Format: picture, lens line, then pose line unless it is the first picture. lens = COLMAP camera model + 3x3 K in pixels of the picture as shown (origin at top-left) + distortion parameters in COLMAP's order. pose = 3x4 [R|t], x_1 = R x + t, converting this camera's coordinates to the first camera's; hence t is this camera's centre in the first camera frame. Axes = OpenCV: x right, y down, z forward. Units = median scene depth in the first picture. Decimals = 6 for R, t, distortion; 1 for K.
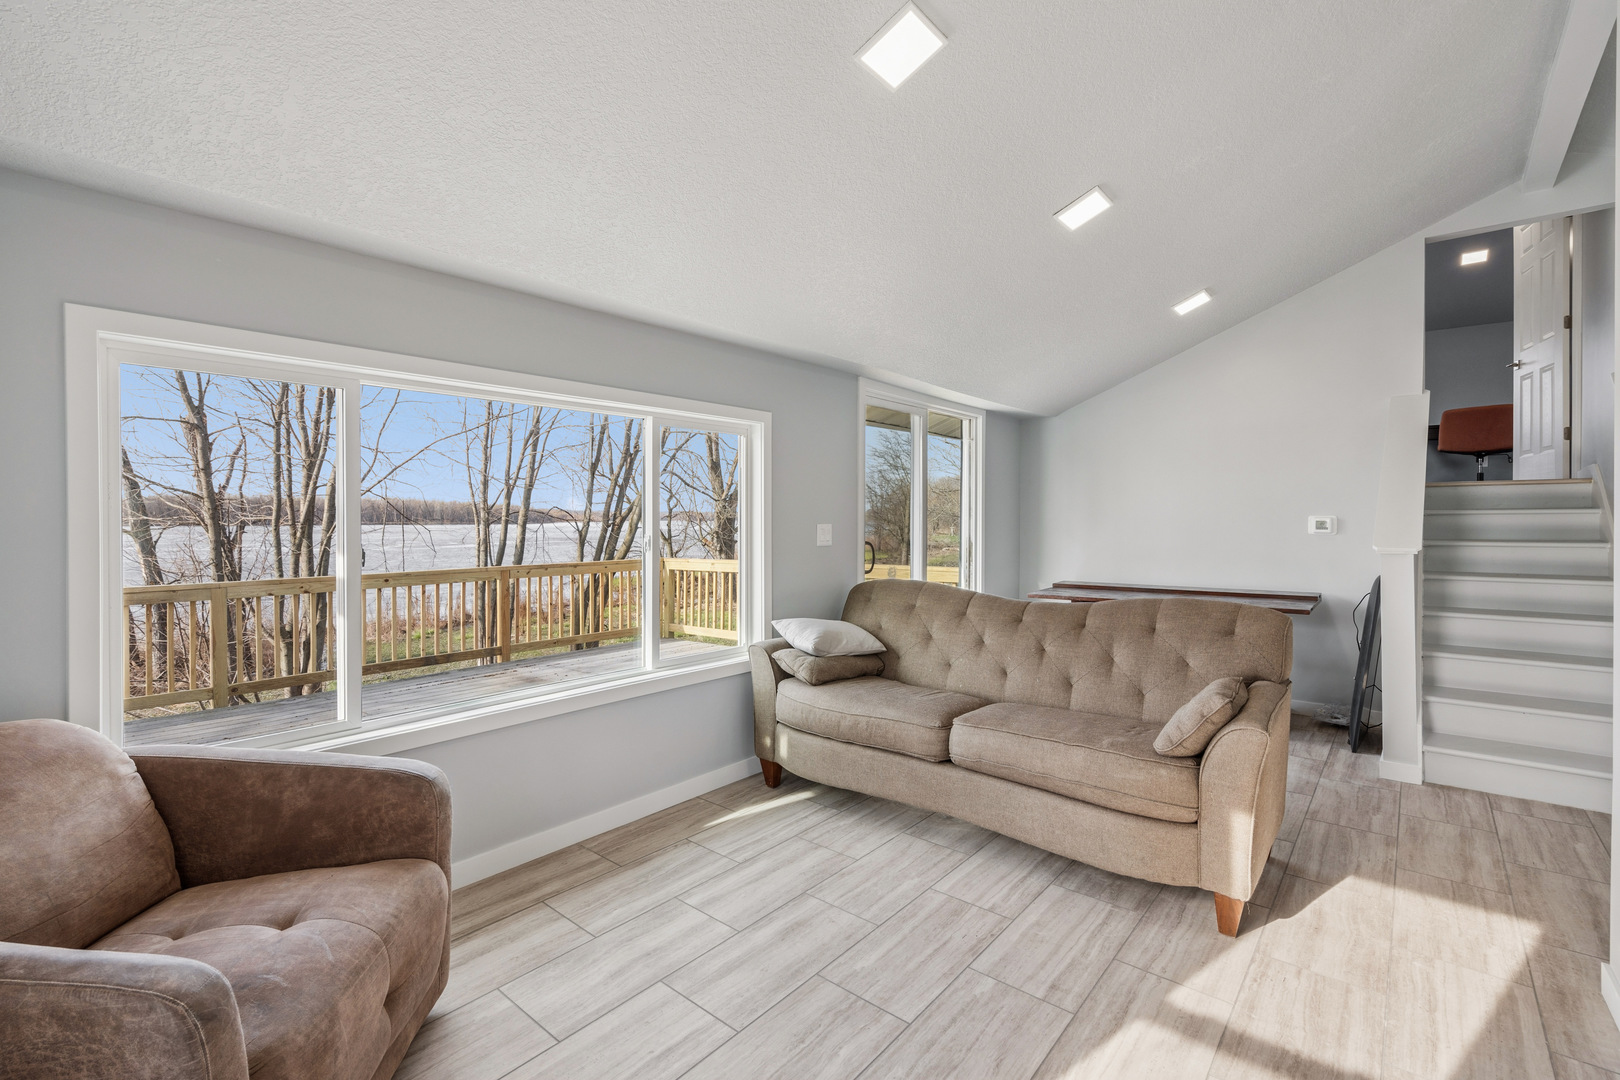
lens RADIAL K [[738.2, 0, 809.2], [0, 738.2, 530.4], [0, 0, 1]] dist [-0.003879, 0.000849]
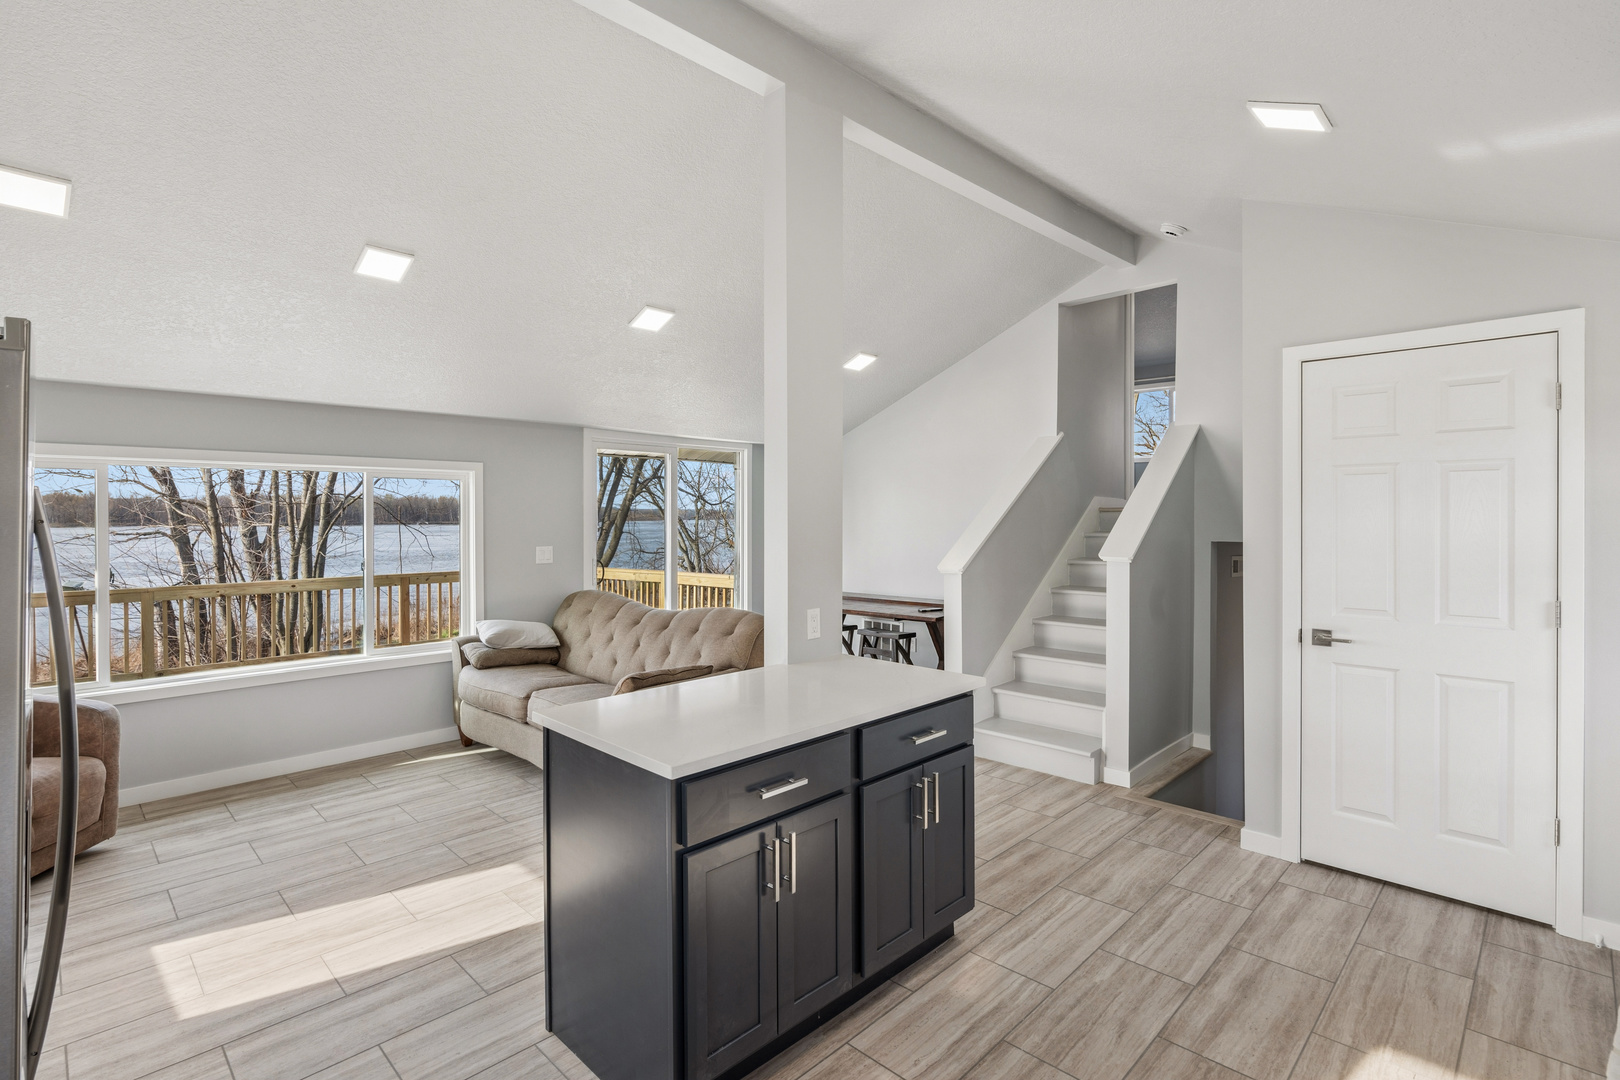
lens RADIAL K [[777.6, 0, 810.0], [0, 777.6, 540.0], [0, 0, 1]] dist [-0.003594, 0.000205]
pose [[0.996926, 0.001545, -0.078338, 0.540159], [-0.000507, 0.999912, 0.013264, -0.034805], [0.078352, -0.013183, 0.996839, -0.275498]]
